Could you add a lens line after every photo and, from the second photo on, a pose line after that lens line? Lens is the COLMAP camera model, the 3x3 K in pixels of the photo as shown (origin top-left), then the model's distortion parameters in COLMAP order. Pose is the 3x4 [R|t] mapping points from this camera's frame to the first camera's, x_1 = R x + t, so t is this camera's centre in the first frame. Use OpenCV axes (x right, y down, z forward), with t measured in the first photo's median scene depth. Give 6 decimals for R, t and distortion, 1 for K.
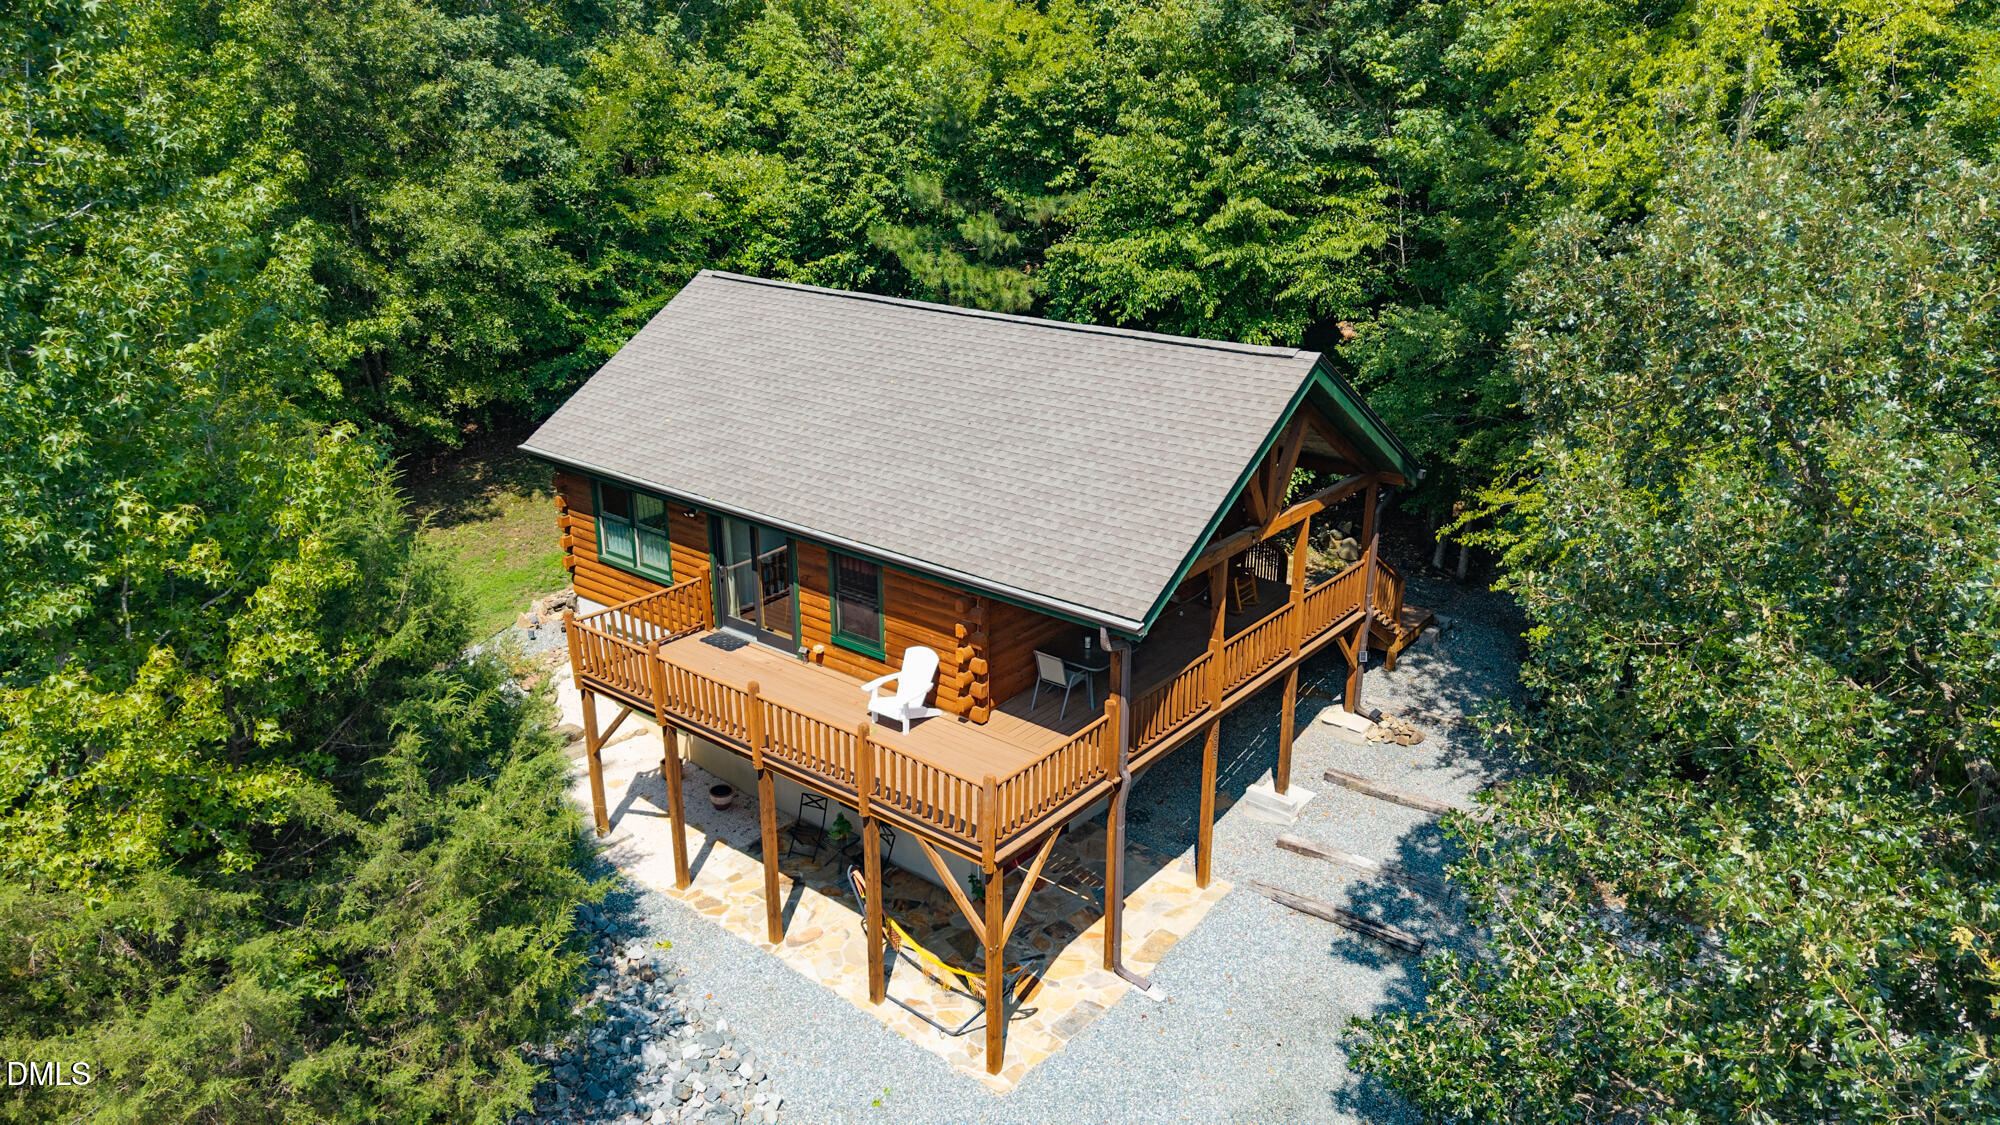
lens RADIAL K [[1344.3, 0, 1000.0], [0, 1344.3, 562.5], [0, 0, 1]] dist [0.065057, -0.087567]
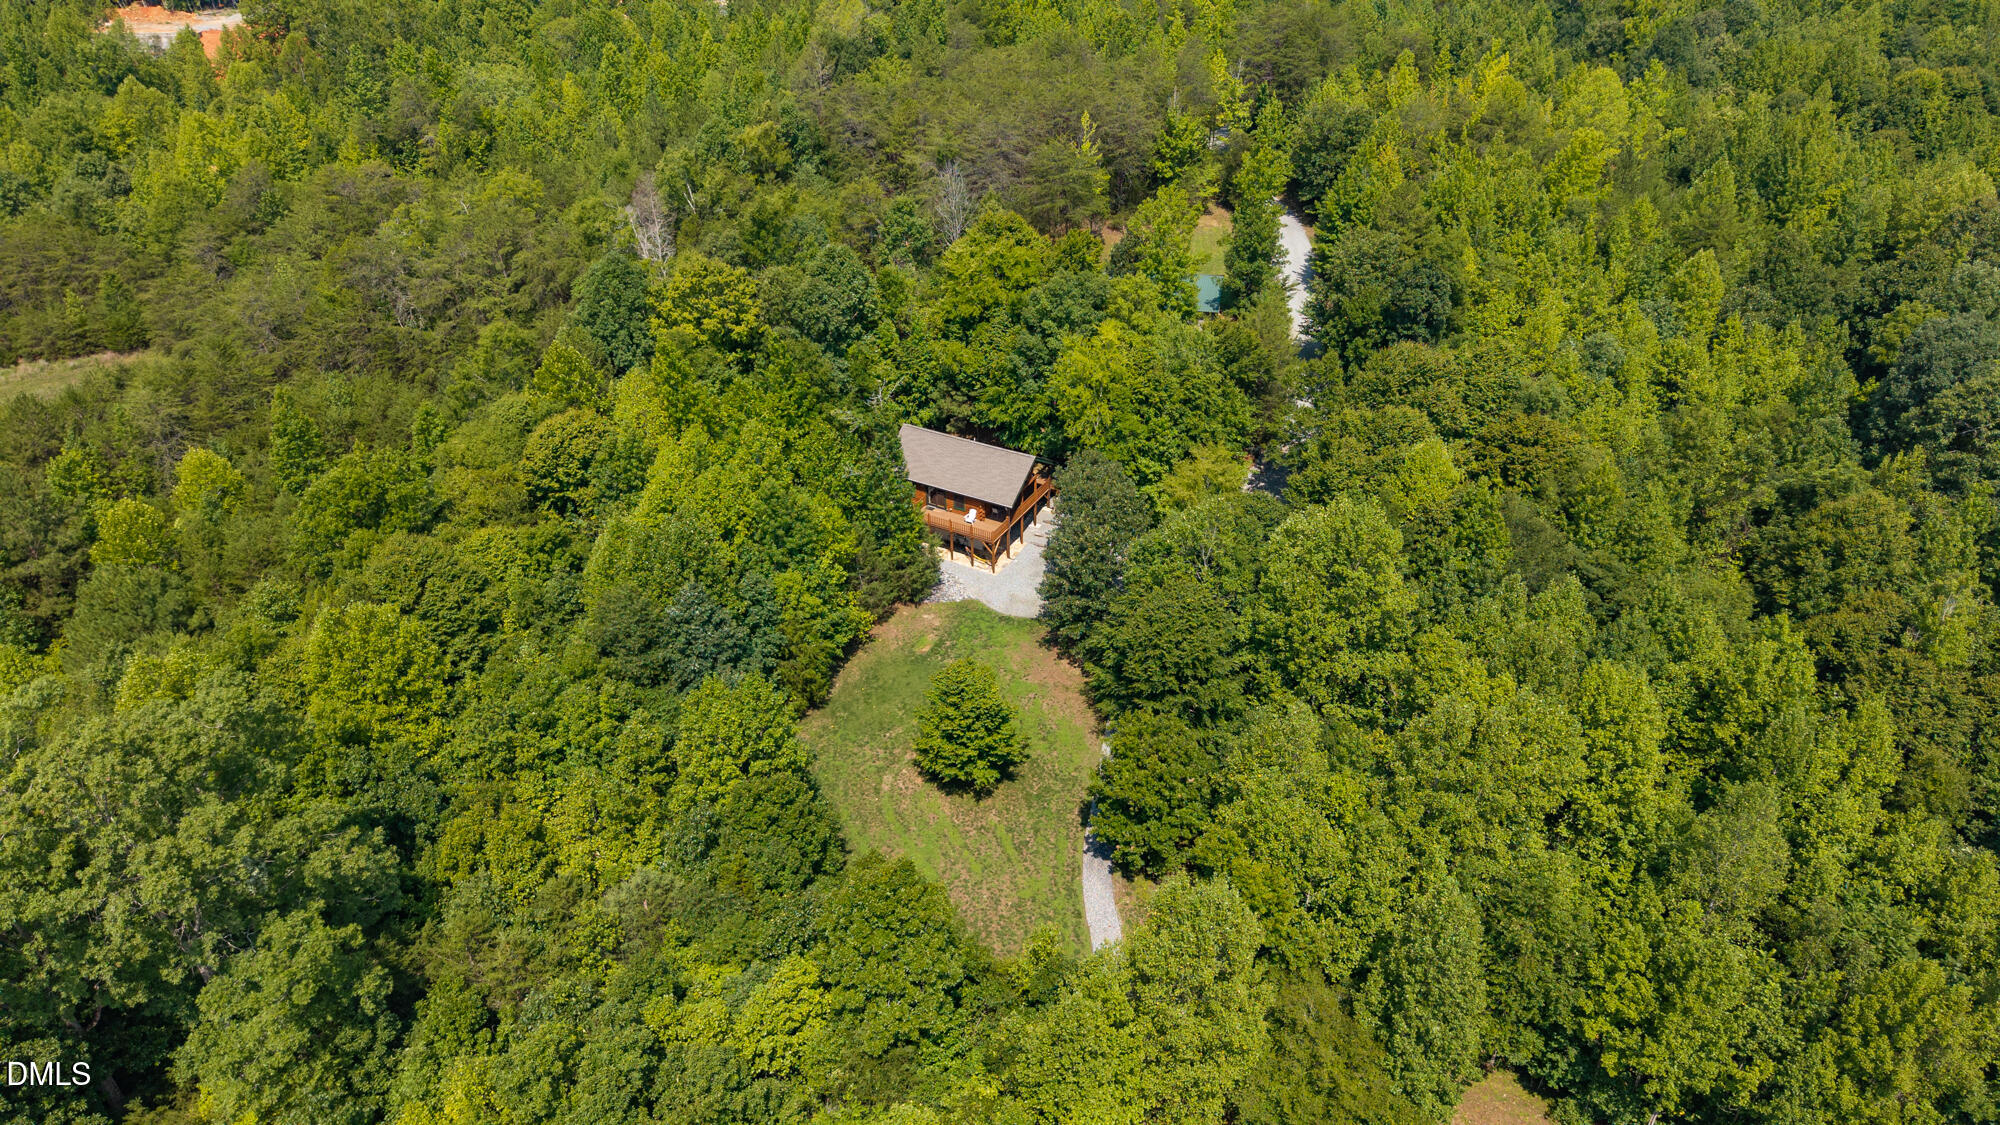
lens RADIAL K [[1344.3, 0, 1000.0], [0, 1344.3, 562.5], [0, 0, 1]] dist [0.065057, -0.087567]
pose [[0.985143, -0.104105, 0.136586, -0.718055], [0.072312, 0.972832, 0.219928, -0.930307], [-0.155771, -0.206784, 0.965907, -4.443396]]
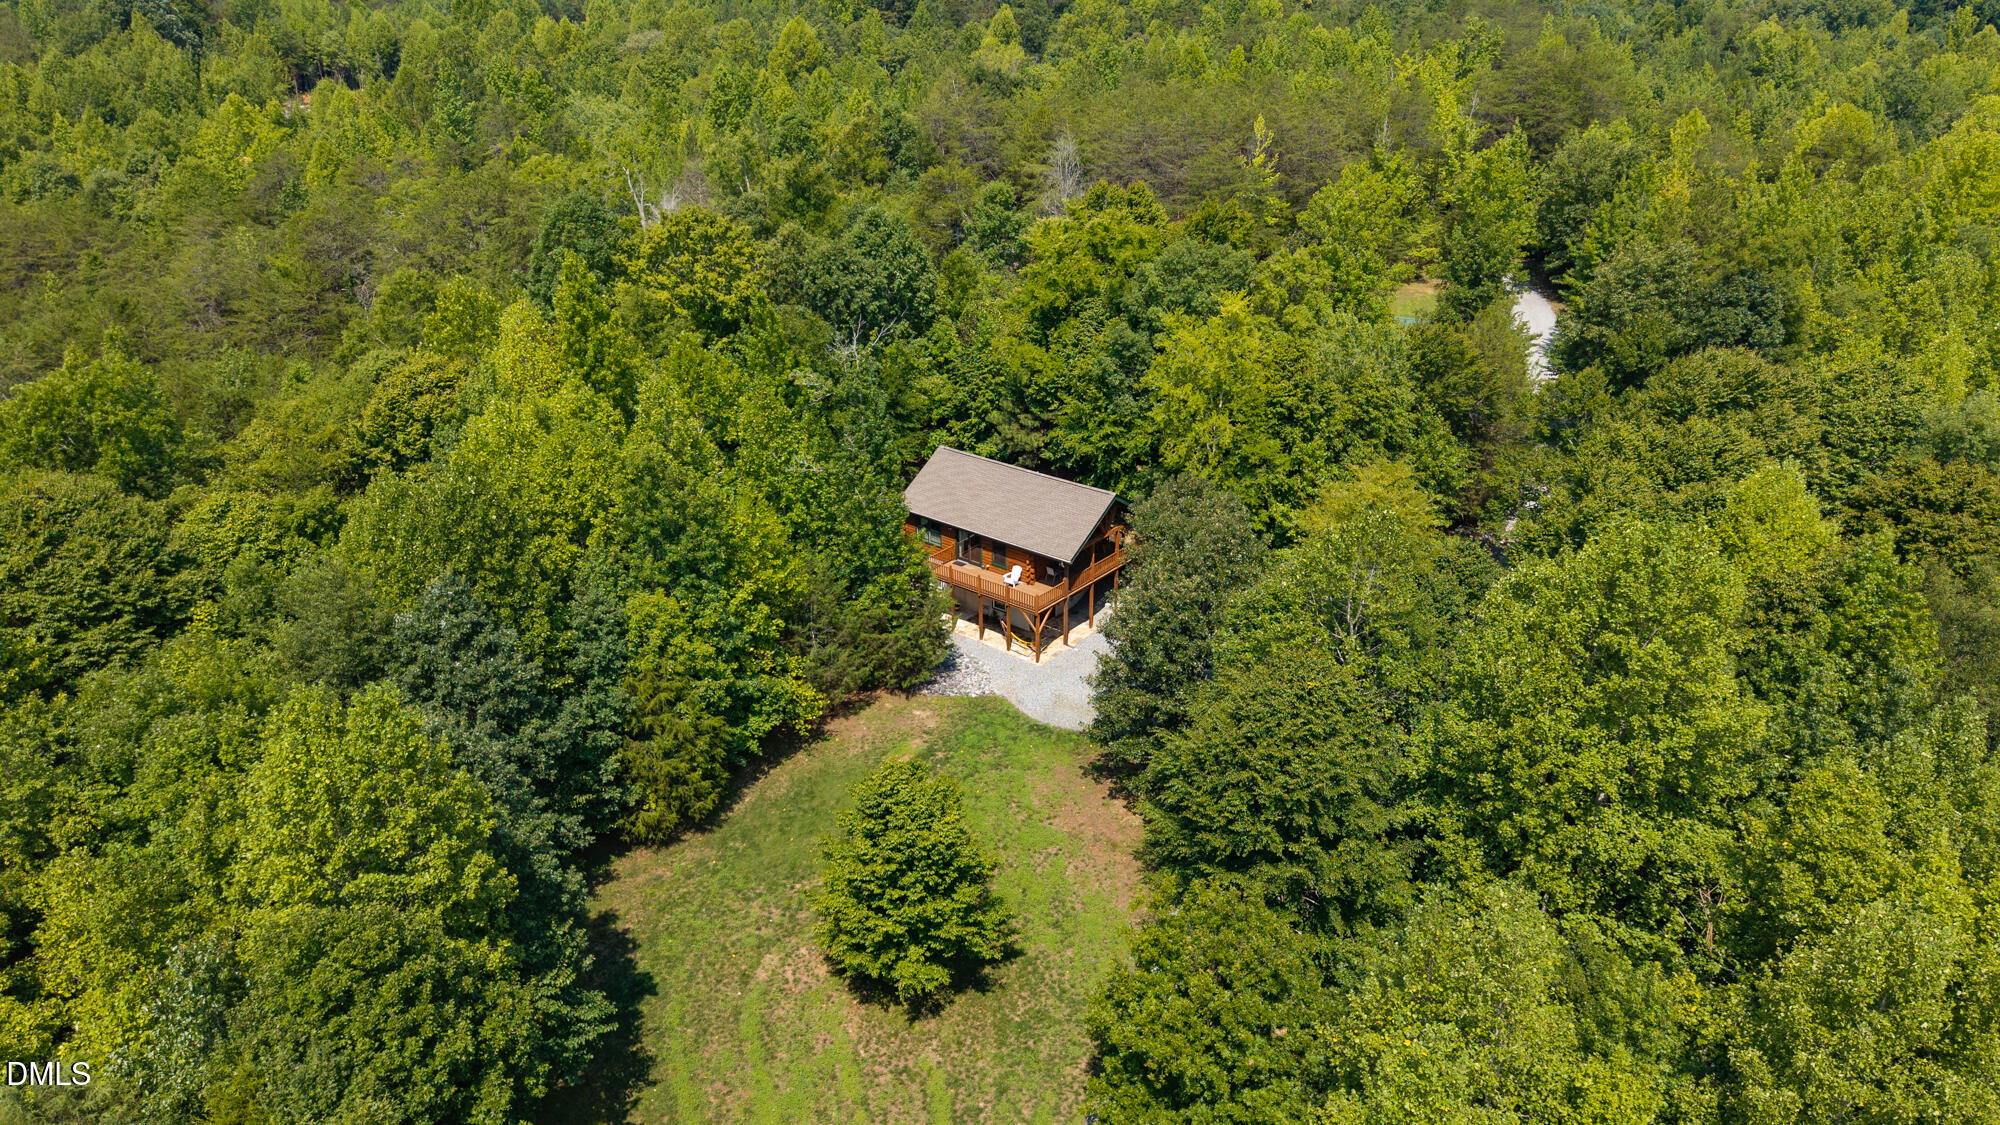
lens RADIAL K [[1350.0, 0, 1000.0], [0, 1350.0, 562.5], [0, 0, 1]] dist [0.026662, -0.030402]
pose [[0.999948, -0.007450, -0.007020, -0.075245], [0.007930, 0.997443, 0.071021, -0.212809], [0.006473, -0.071073, 0.997450, -2.739730]]
